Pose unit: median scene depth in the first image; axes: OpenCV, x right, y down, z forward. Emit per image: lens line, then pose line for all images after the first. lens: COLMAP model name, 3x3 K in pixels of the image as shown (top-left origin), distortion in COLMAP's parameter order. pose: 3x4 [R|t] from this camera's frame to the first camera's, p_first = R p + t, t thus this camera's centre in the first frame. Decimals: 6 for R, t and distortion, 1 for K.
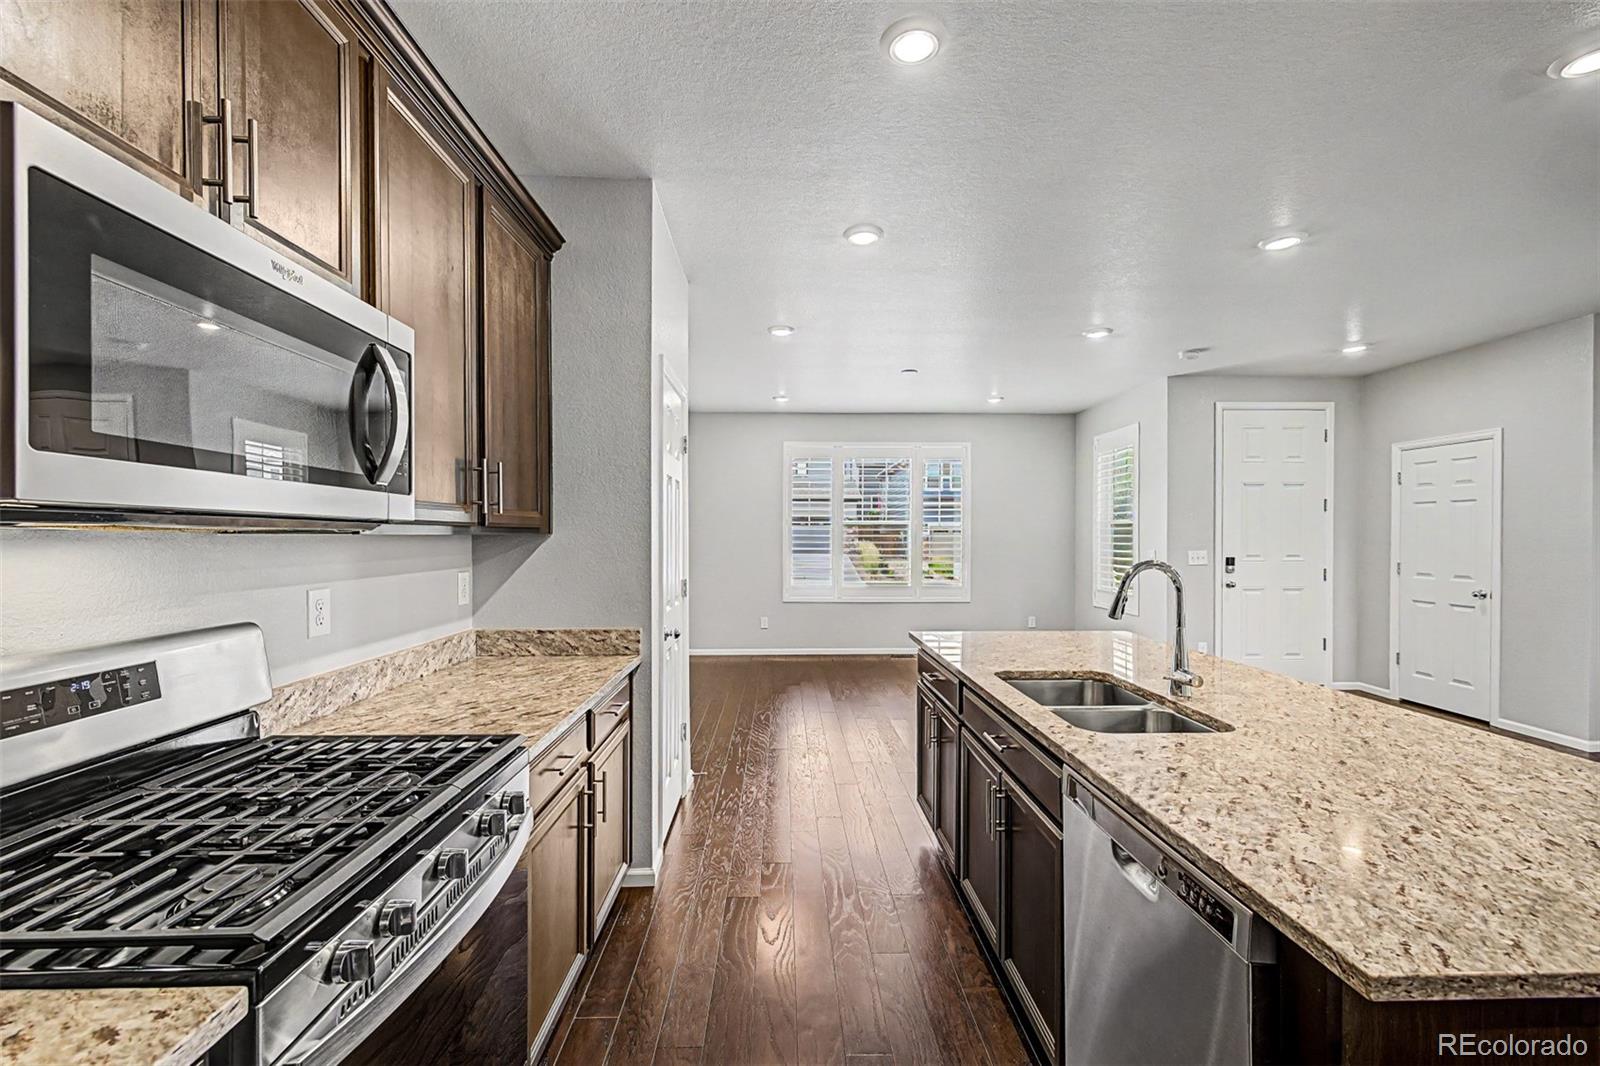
lens RADIAL K [[674.4, 0, 796.6], [0, 674.4, 544.6], [0, 0, 1]] dist [0.009715, -0.002350]
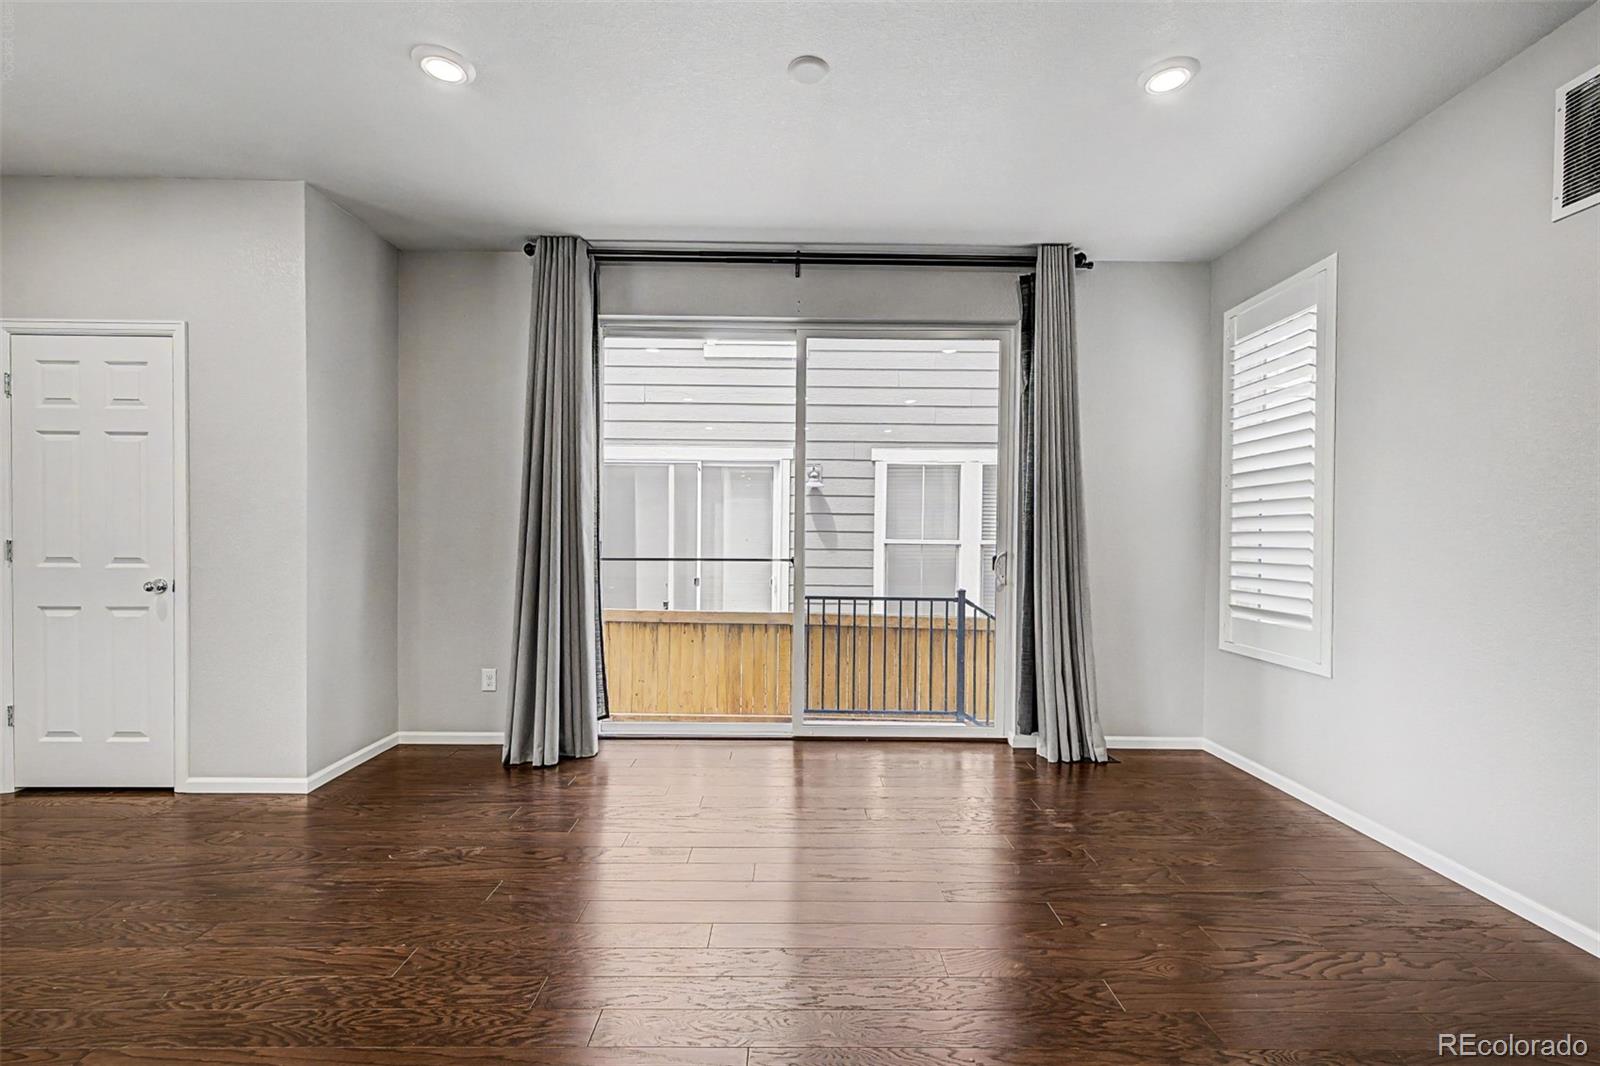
lens RADIAL K [[674.4, 0, 811.2], [0, 674.4, 544.6], [0, 0, 1]] dist [0.009715, -0.002350]
pose [[0.012616, -0.007510, 0.999892, 0.462740], [0.006937, 0.999948, 0.007423, 0.040742], [-0.999896, 0.006843, 0.012668, 0.463210]]
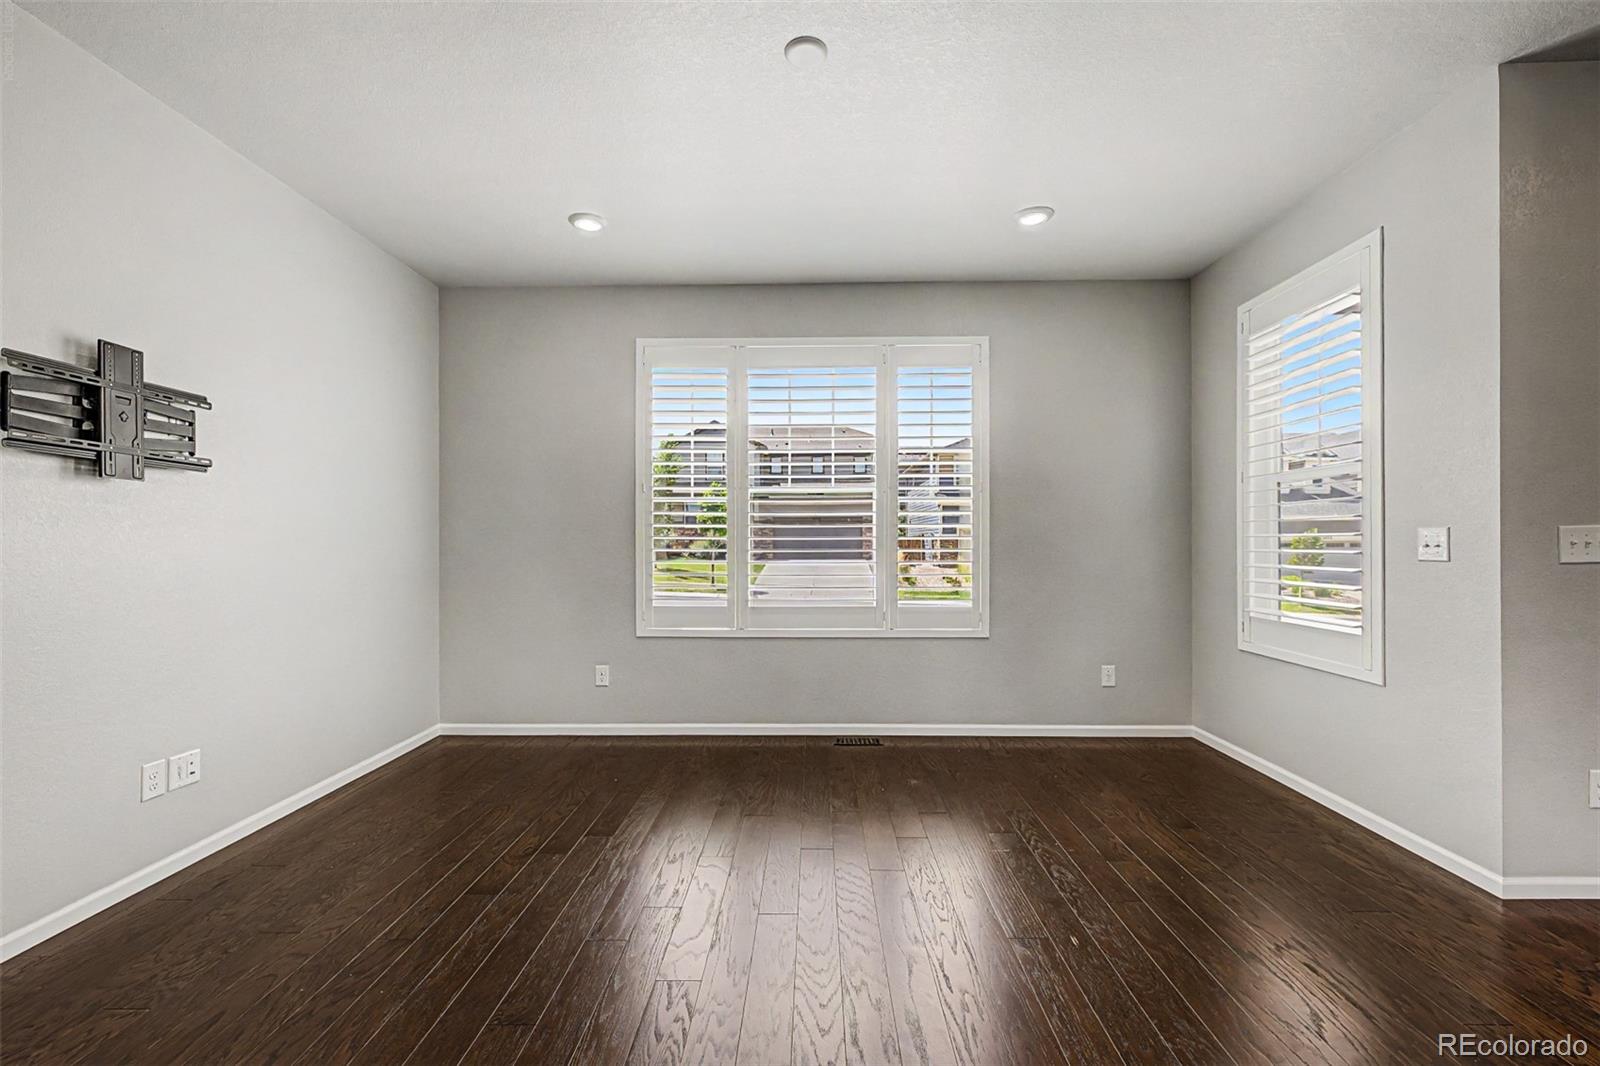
lens RADIAL K [[674.4, 0, 807.3], [0, 674.4, 541.9], [0, 0, 1]] dist [0.009715, -0.002350]
pose [[0.999368, -0.001730, -0.035496, 0.246892], [0.001133, 0.999858, -0.016811, 0.033069], [0.035520, 0.016760, 0.999228, 0.838833]]
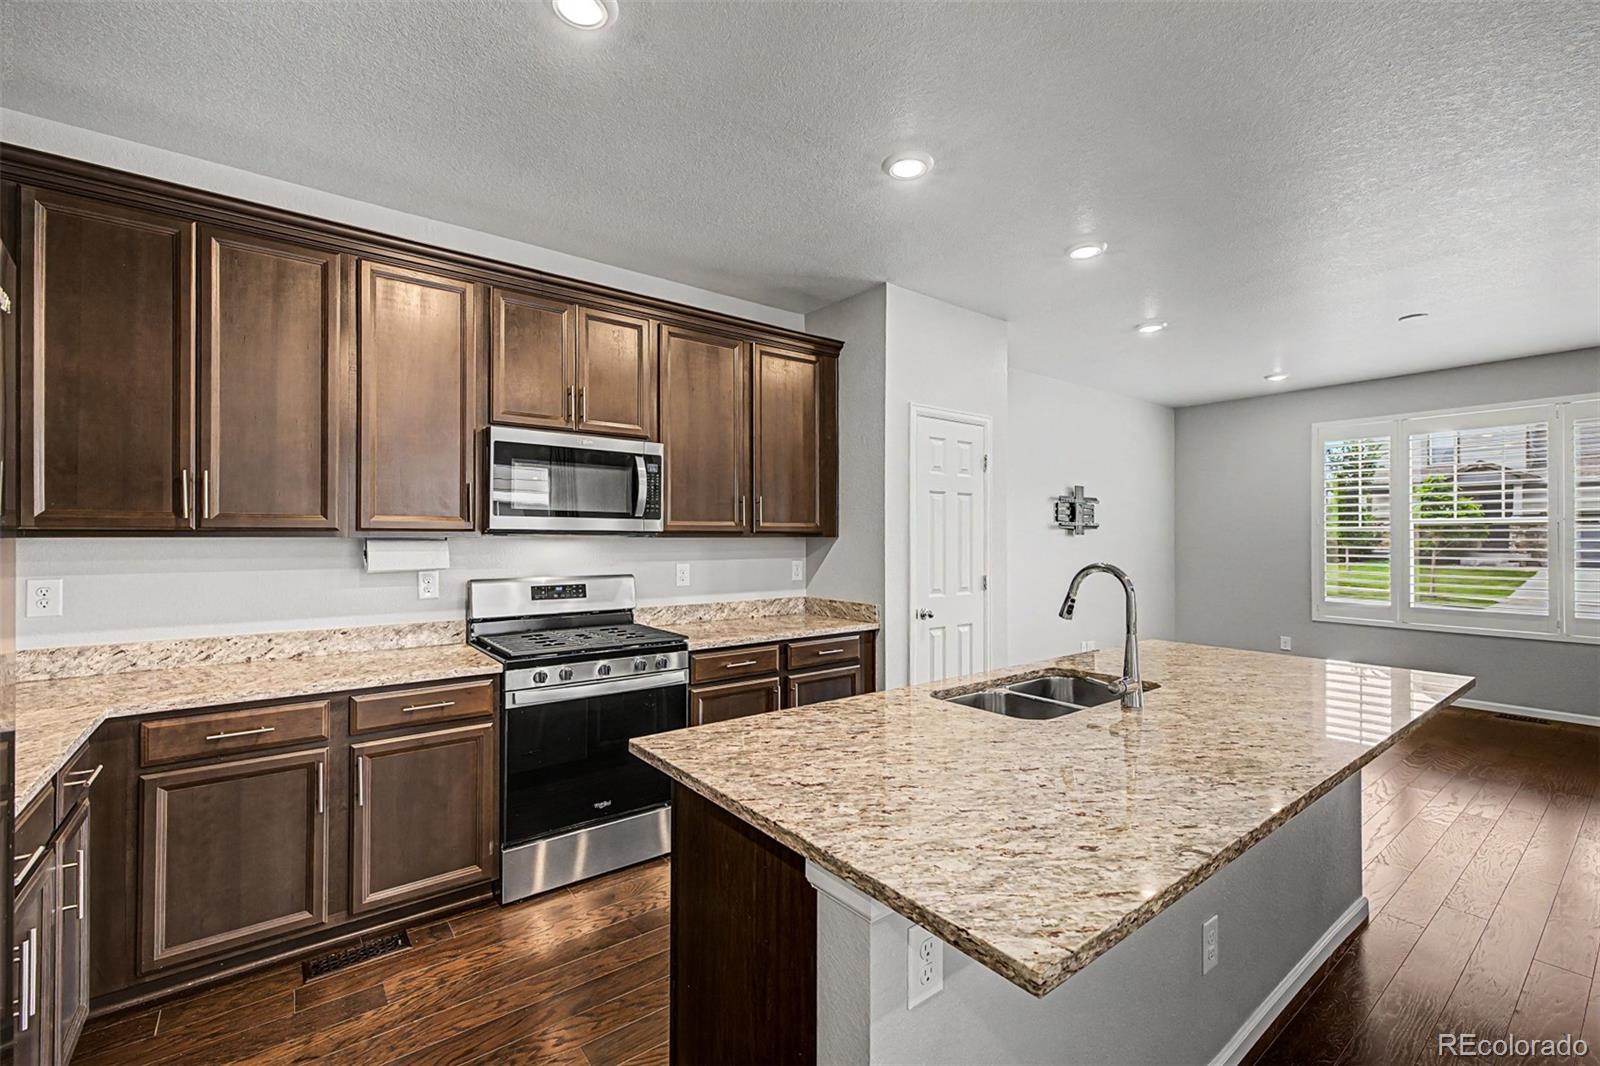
lens RADIAL K [[674.4, 0, 798.3], [0, 674.4, 535.9], [0, 0, 1]] dist [0.009715, -0.002350]
pose [[0.589517, -0.002329, -0.807752, 0.499218], [-0.011714, 0.999866, -0.011431, 0.000131], [0.807671, 0.016201, 0.589411, 0.026332]]
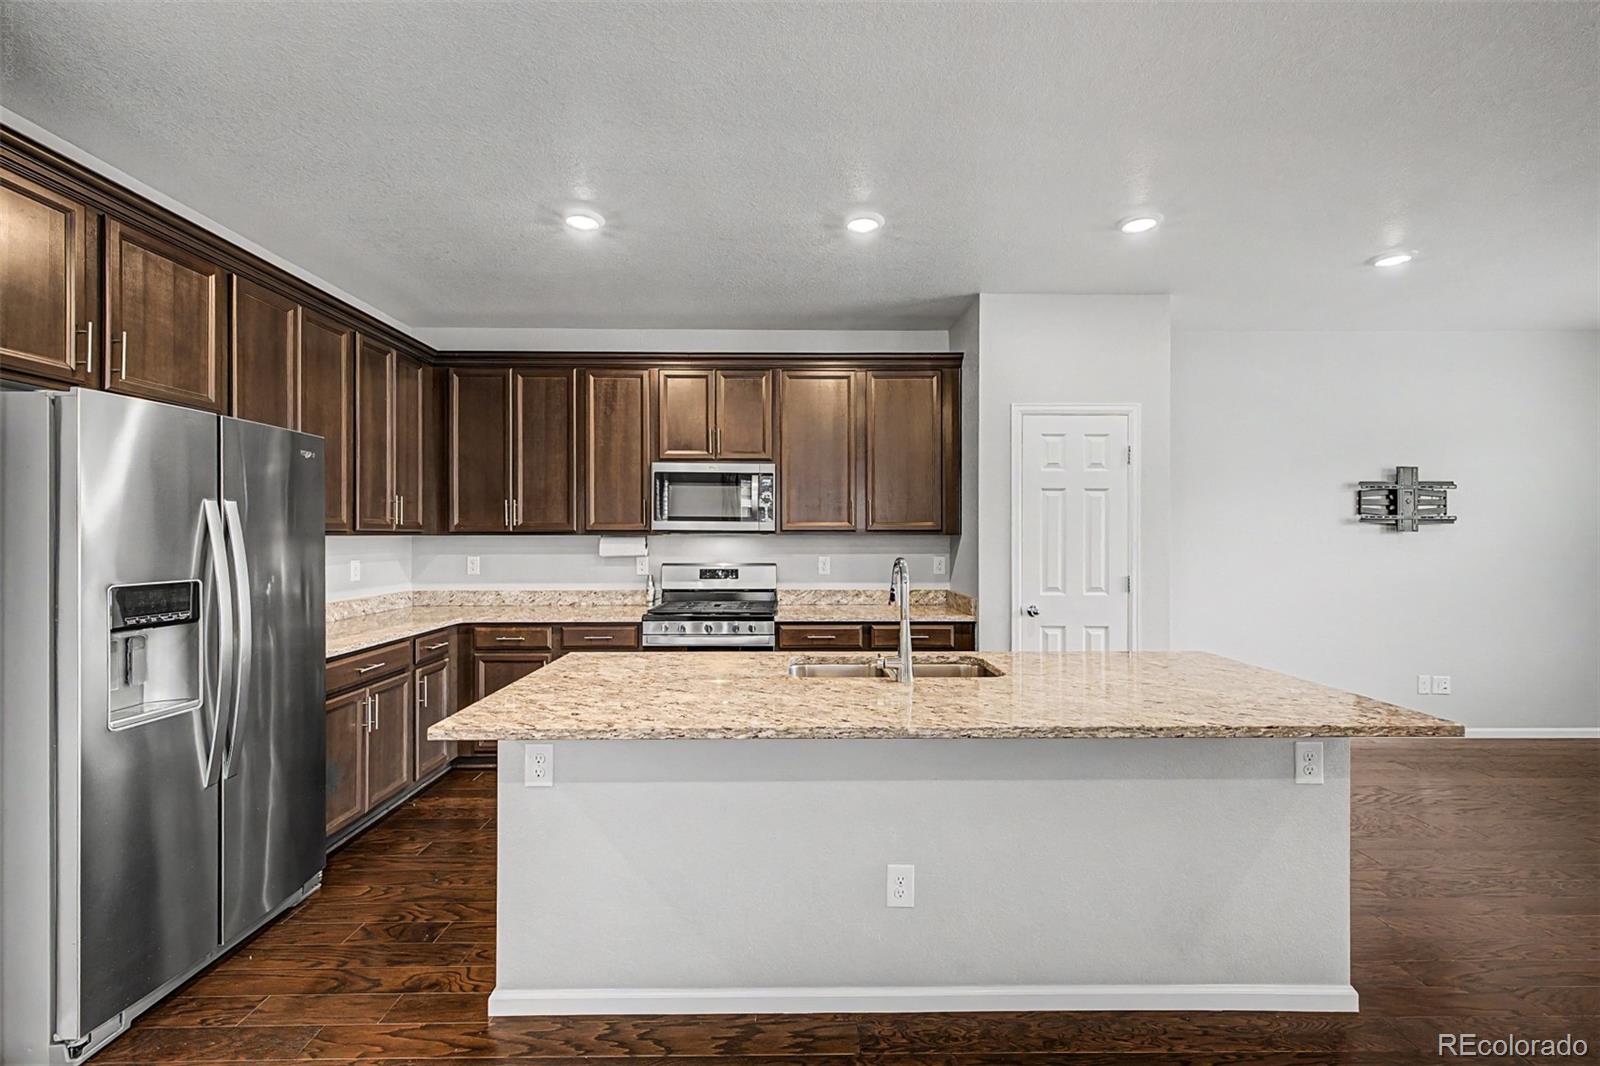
lens RADIAL K [[674.4, 0, 801.2], [0, 674.4, 533.5], [0, 0, 1]] dist [0.009715, -0.002350]
pose [[-0.015659, -0.001761, -0.999876, 0.787579], [-0.014205, 0.999898, -0.001539, -0.006775], [0.999776, 0.014179, -0.015683, 0.401656]]
